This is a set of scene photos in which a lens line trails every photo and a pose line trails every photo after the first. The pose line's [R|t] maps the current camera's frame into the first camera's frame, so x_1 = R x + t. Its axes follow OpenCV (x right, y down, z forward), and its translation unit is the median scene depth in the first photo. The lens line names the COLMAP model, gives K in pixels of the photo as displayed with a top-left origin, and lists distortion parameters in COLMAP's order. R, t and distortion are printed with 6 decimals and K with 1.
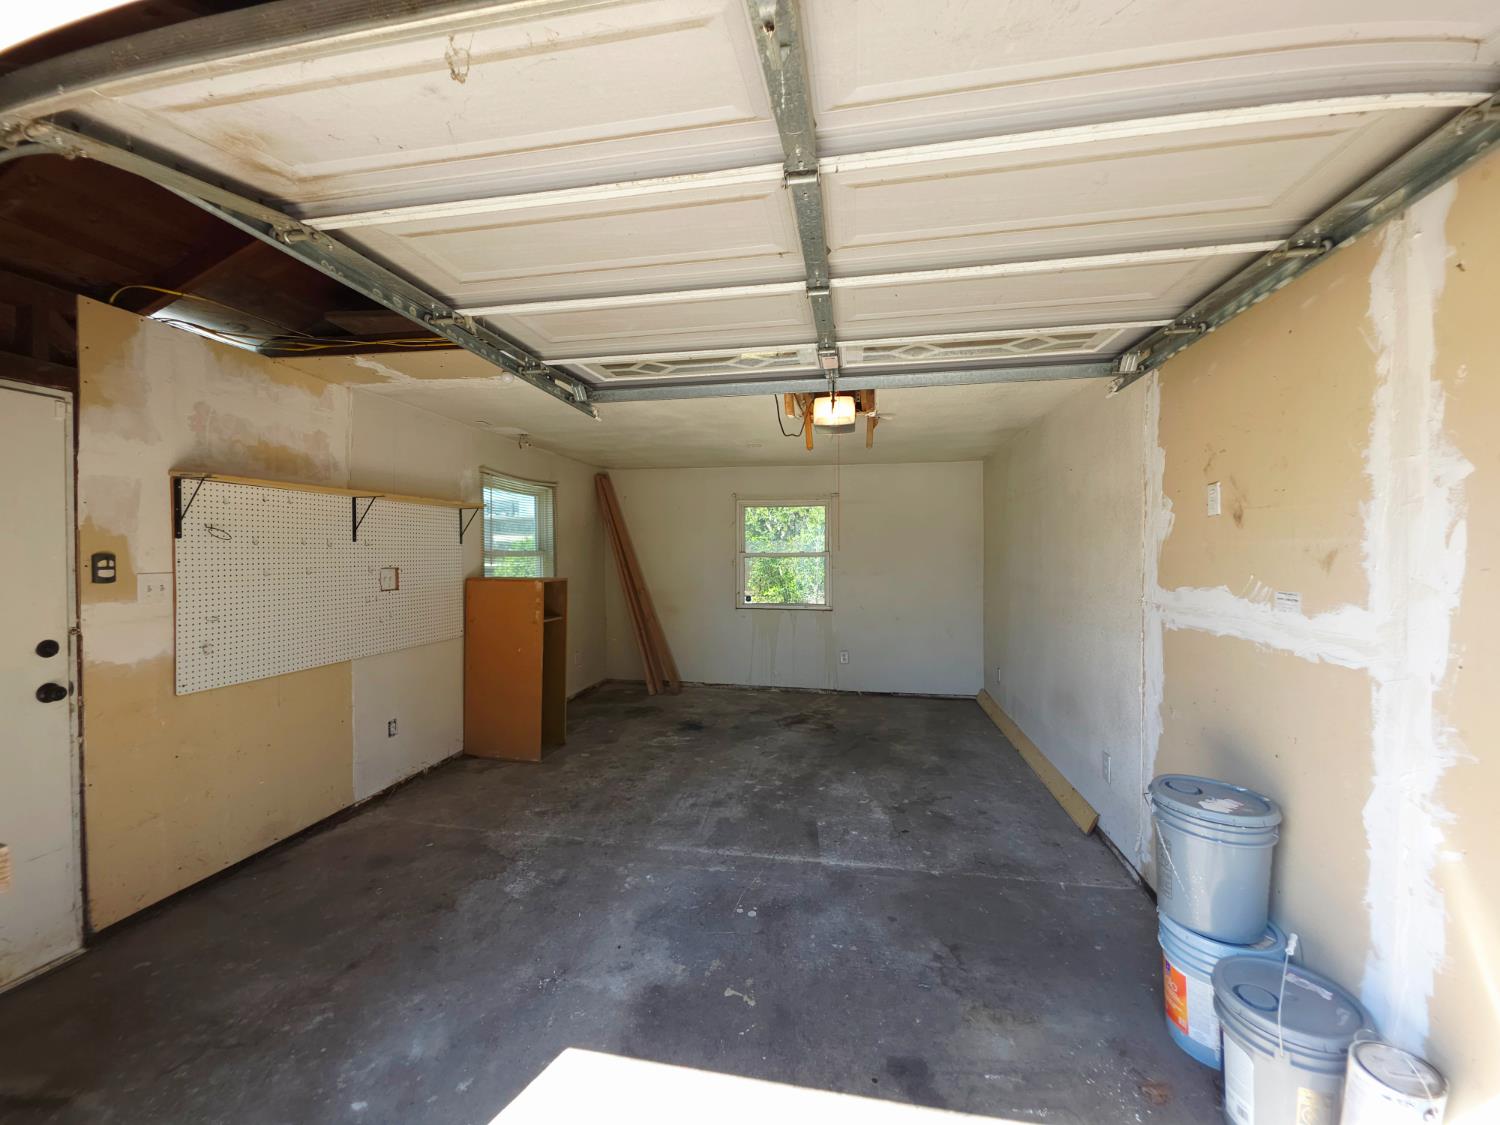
lens RADIAL K [[596.4, 0, 746.2], [0, 596.4, 557.4], [0, 0, 1]] dist [0.009692, -0.006571]
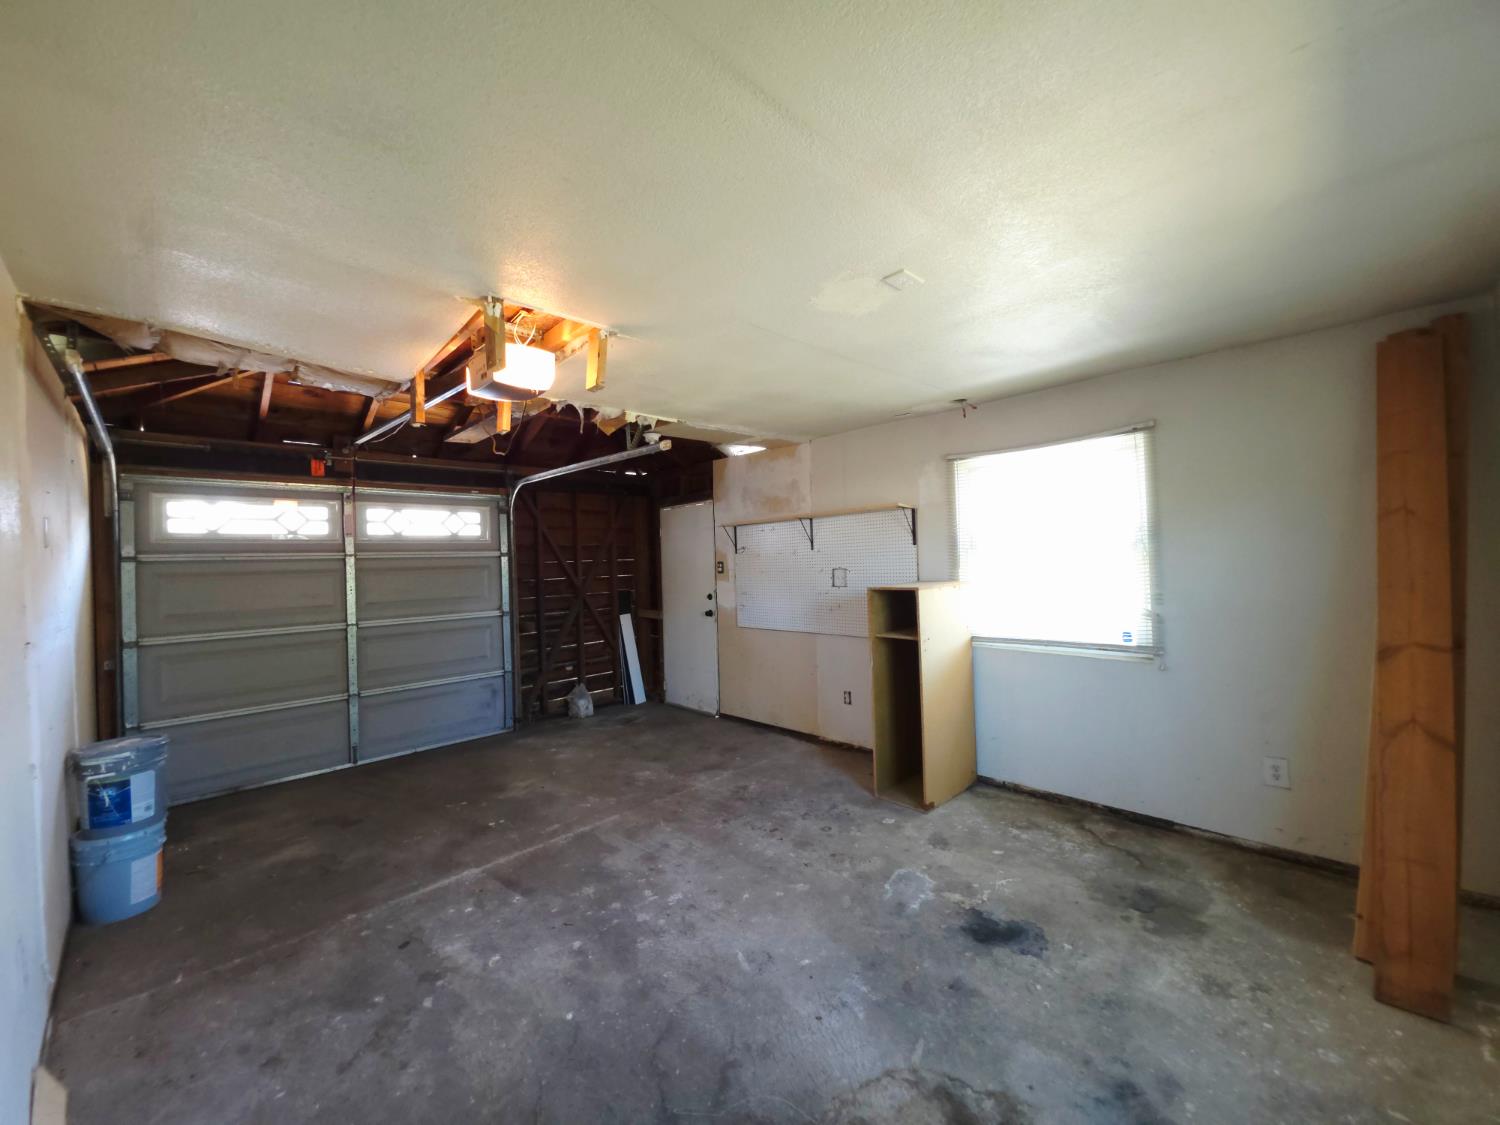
lens RADIAL K [[596.4, 0, 743.6], [0, 596.4, 564.9], [0, 0, 1]] dist [0.009692, -0.006571]
pose [[-0.578867, 0.022737, -0.815105, 0.550738], [0.025205, 0.999632, 0.009984, -0.008338], [0.815033, -0.014765, -0.579227, 1.588364]]
